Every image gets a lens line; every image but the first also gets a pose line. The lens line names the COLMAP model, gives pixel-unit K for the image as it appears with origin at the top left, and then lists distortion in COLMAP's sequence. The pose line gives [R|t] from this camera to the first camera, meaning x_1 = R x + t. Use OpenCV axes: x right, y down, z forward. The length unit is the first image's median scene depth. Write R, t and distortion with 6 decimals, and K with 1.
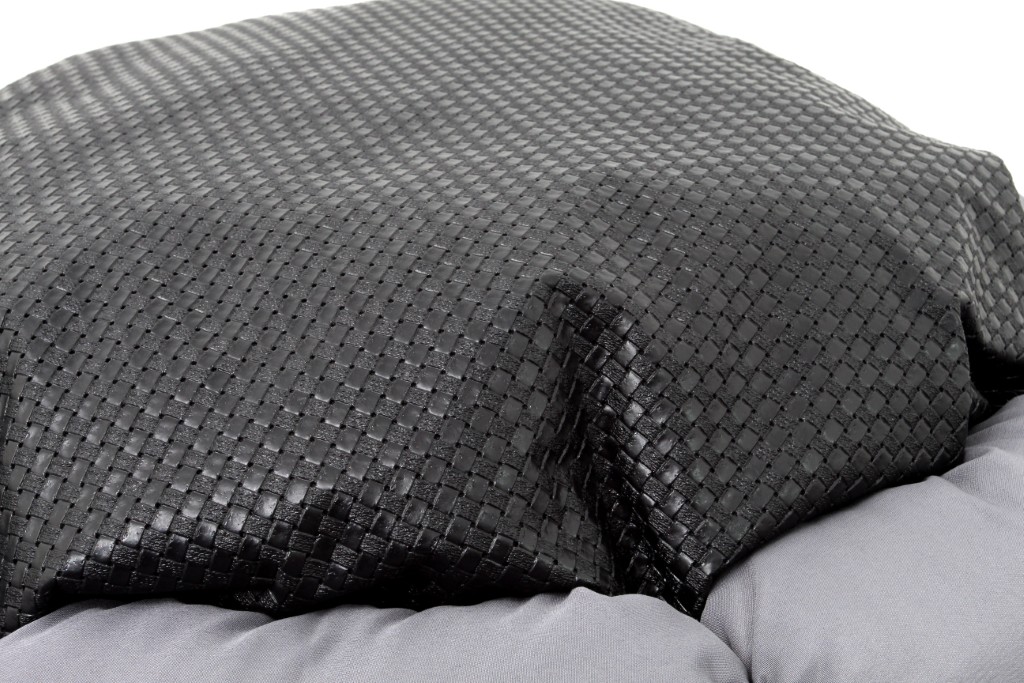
lens RADIAL K [[1852.3, 0, 512.7], [0, 1852.3, 339.5], [0, 0, 1]] dist [0.022685, 0.000000]
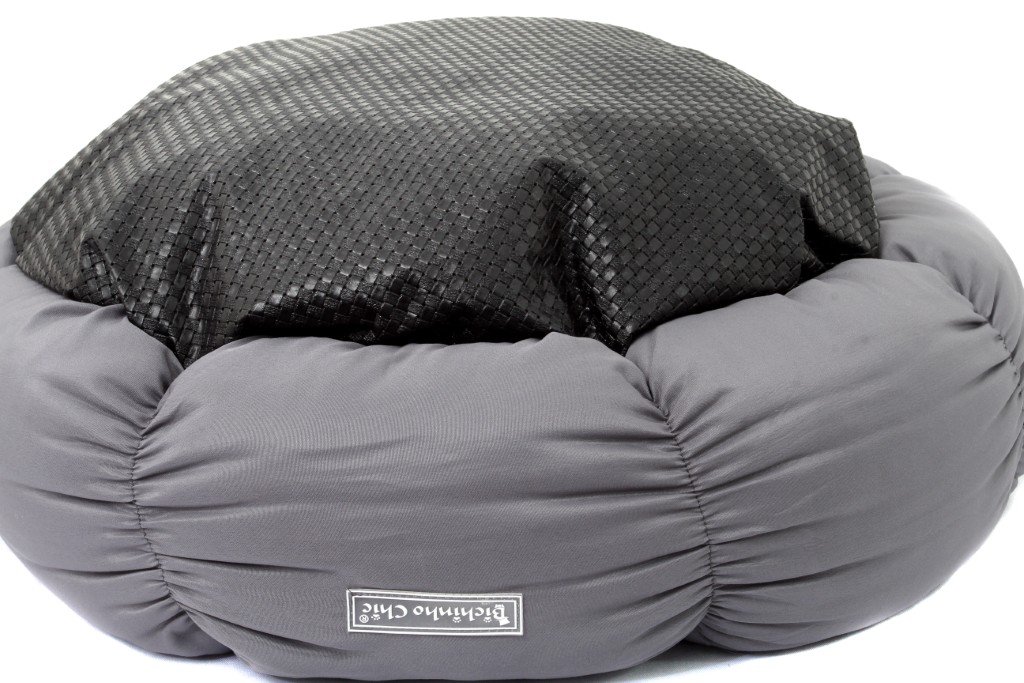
lens RADIAL K [[1852.3, 0, 511.5], [0, 1852.3, 343.2], [0, 0, 1]] dist [0.022685, 0.000000]
pose [[0.998876, 0.034969, -0.031999, 0.049188], [-0.036514, 0.998128, -0.049060, 0.208783], [0.030224, 0.050173, 0.998283, -0.643432]]
